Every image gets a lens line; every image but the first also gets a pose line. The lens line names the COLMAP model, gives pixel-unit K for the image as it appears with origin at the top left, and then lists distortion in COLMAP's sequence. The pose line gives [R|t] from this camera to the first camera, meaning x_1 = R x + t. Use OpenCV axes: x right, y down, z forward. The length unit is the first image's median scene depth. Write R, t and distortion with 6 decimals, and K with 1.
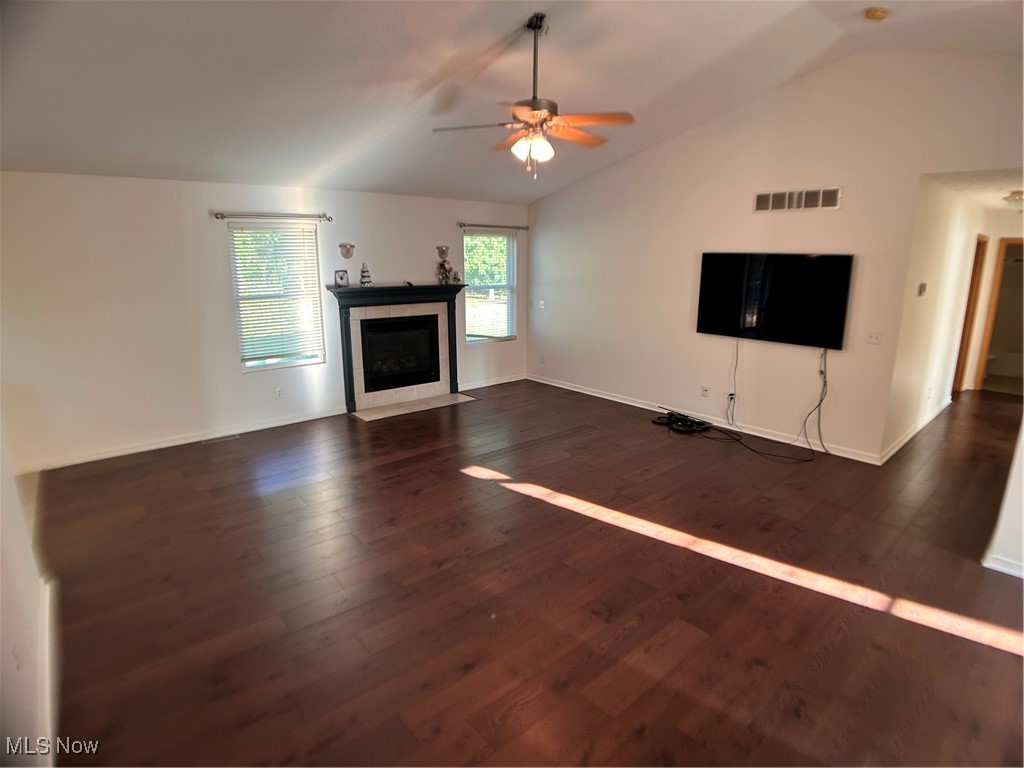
lens RADIAL K [[558.5, 0, 512.0], [0, 558.5, 384.0], [0, 0, 1]] dist [-0.000267, -0.000025]
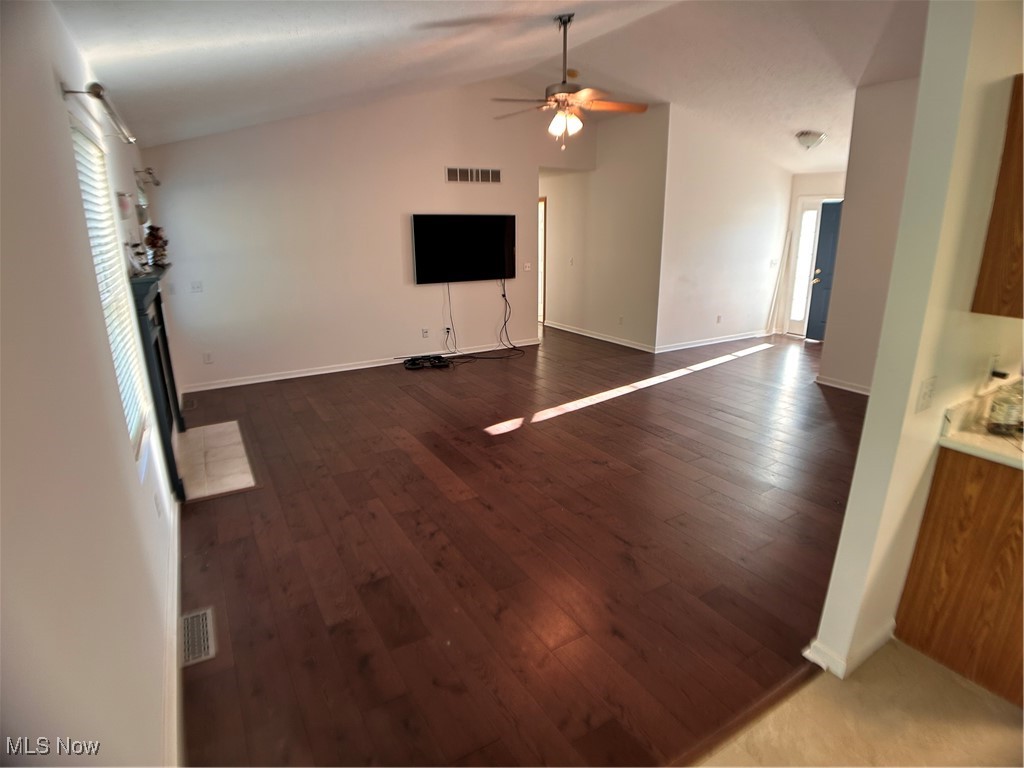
lens RADIAL K [[536.3, 0, 512.0], [0, 536.3, 384.0], [0, 0, 1]] dist [-0.001519, -0.000388]
pose [[0.216998, -0.284631, 0.933754, -0.848843], [0.241581, 0.942450, 0.231140, -0.123910], [-0.945807, 0.175420, 0.273271, 0.627458]]
